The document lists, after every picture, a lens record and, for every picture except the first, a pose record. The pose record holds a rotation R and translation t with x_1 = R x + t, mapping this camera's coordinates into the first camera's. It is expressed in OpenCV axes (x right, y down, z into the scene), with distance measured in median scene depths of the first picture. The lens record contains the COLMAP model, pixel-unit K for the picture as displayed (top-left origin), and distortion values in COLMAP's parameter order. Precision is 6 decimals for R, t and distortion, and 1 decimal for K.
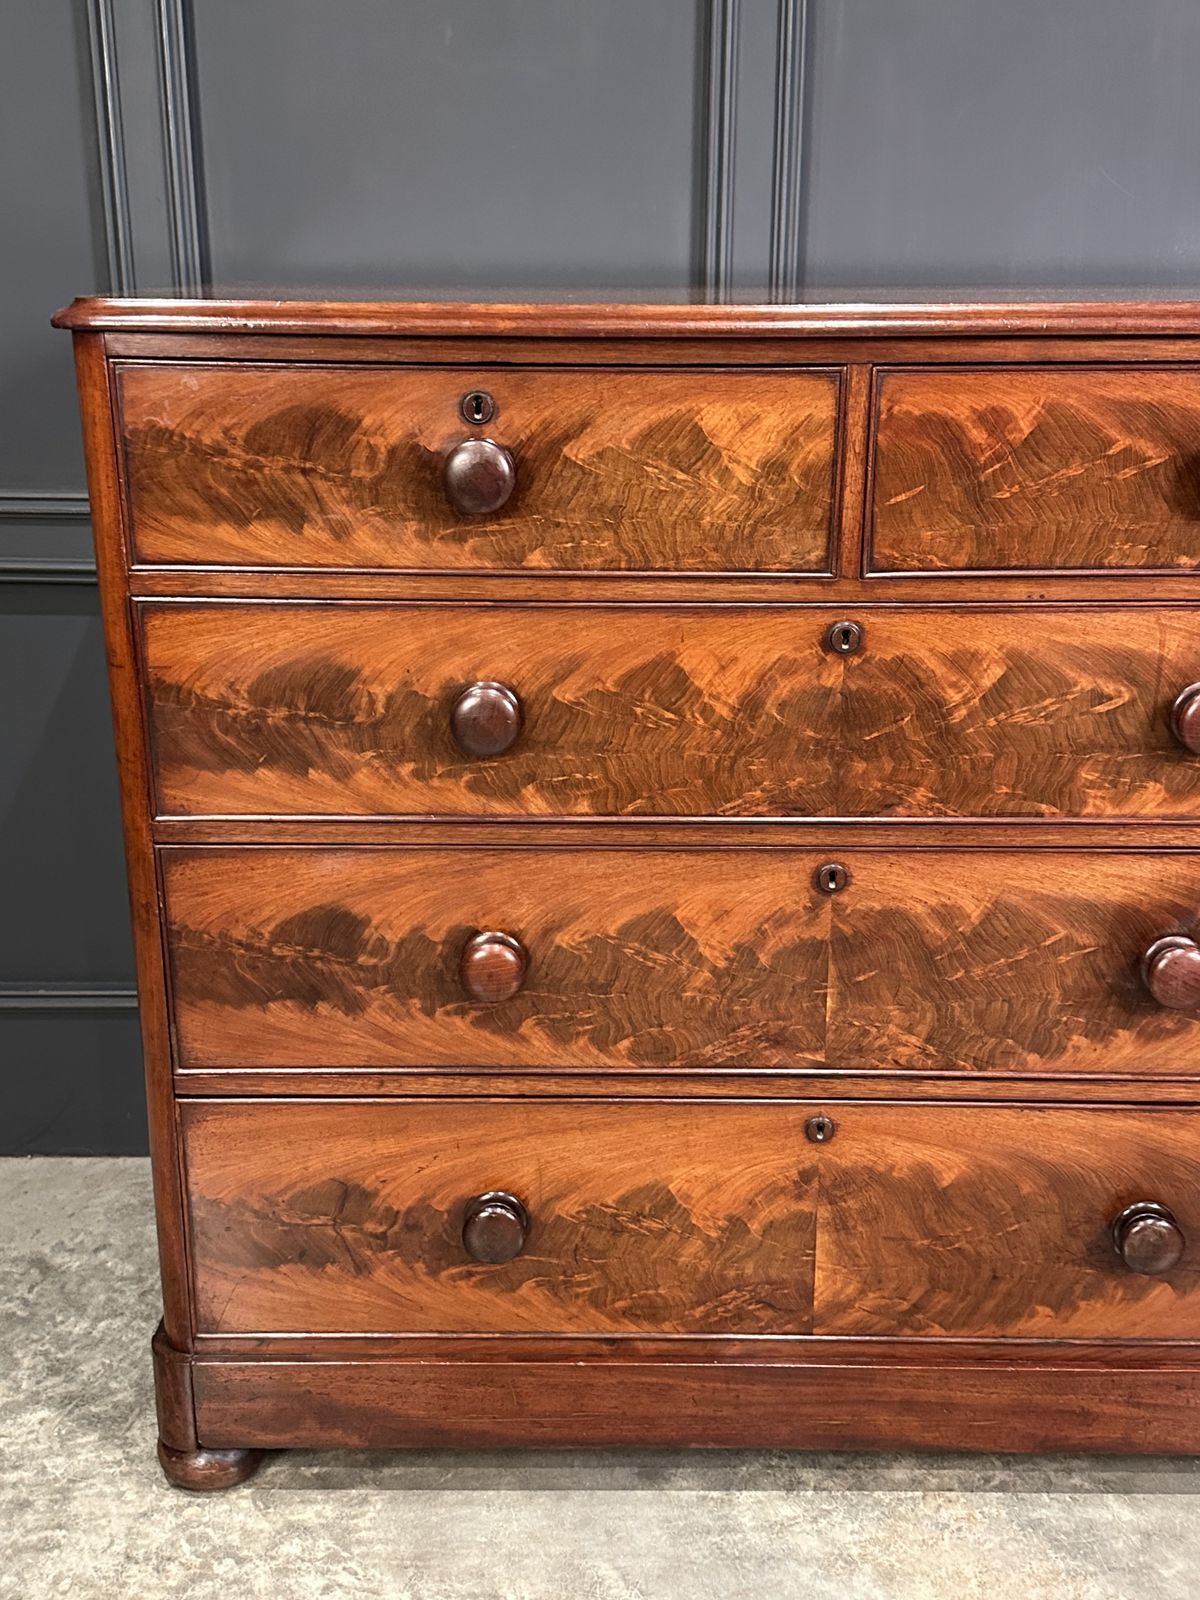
lens RADIAL K [[1670.3, 0, 623.7], [0, 1670.3, 808.0], [0, 0, 1]] dist [0.213020, -0.457568]
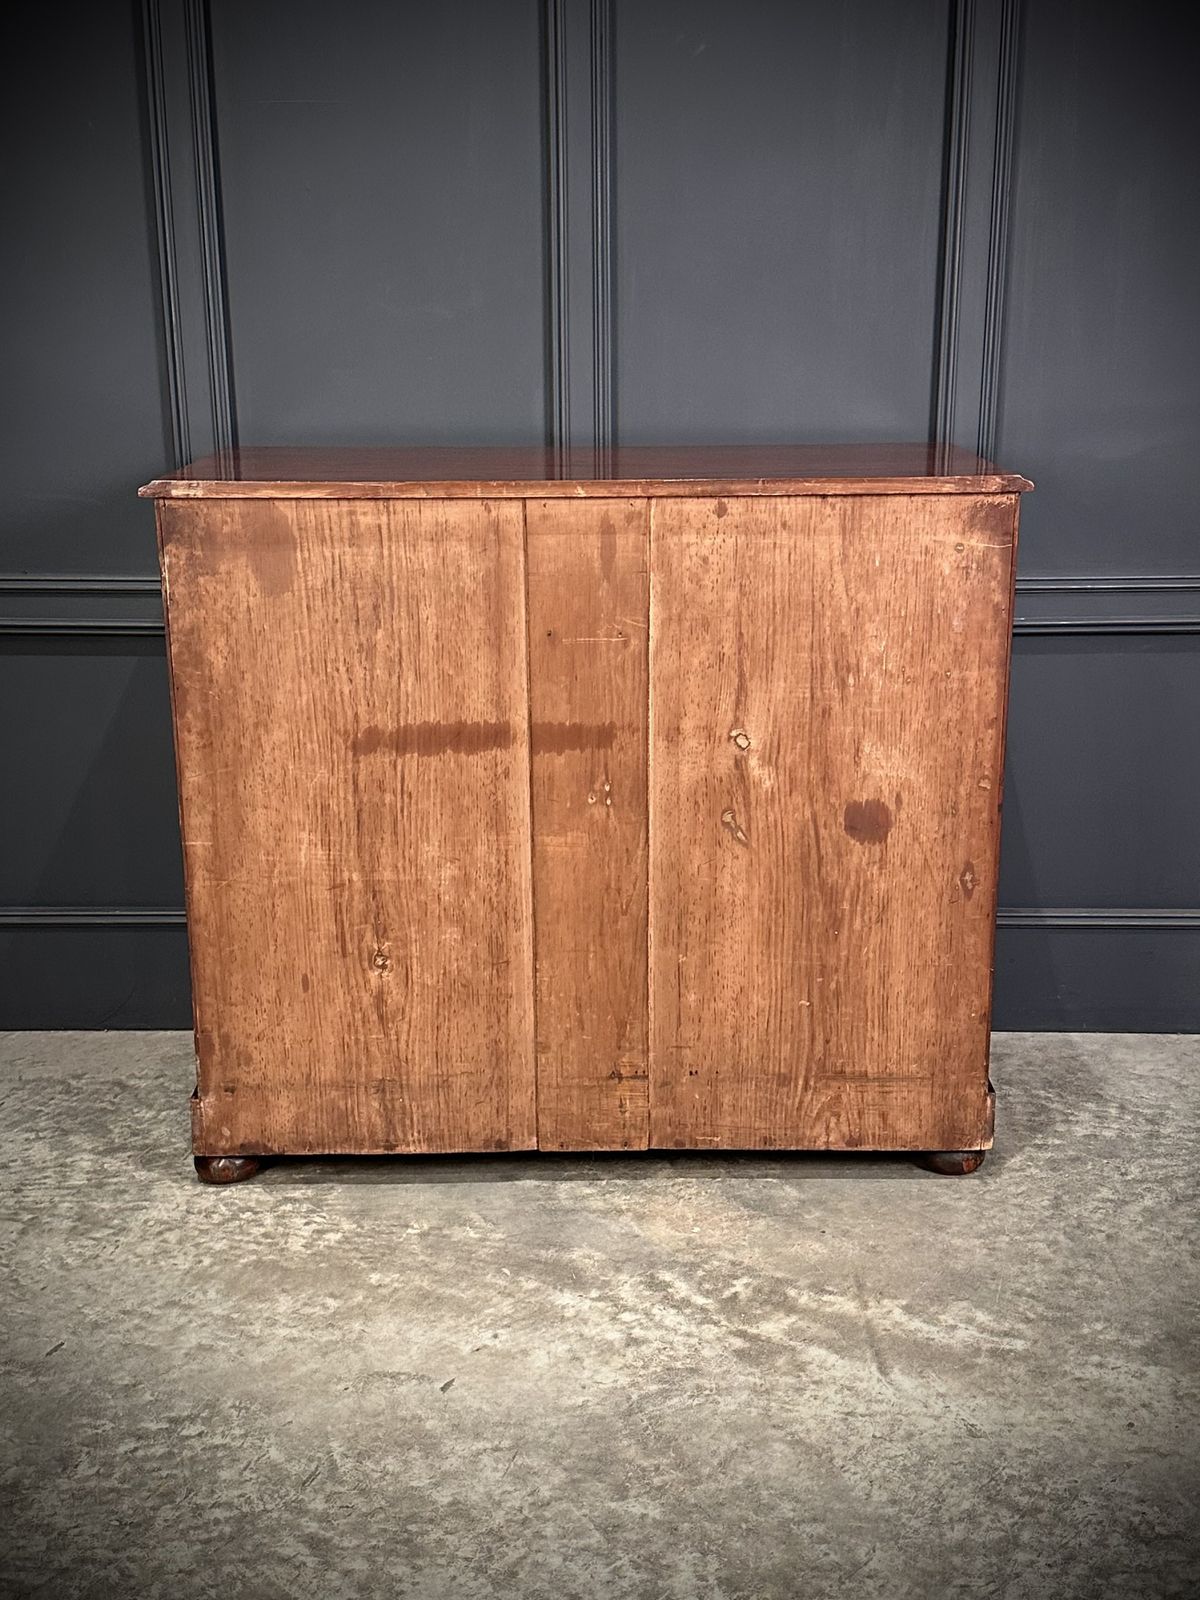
lens RADIAL K [[1820.9, 0, 598.3], [0, 1820.9, 794.3], [0, 0, 1]] dist [0.213504, -0.457915]
pose [[0.999677, -0.005120, -0.024873, 0.167198], [0.003877, 0.998753, -0.049769, 0.129618], [0.025097, 0.049657, 0.998451, -0.864107]]
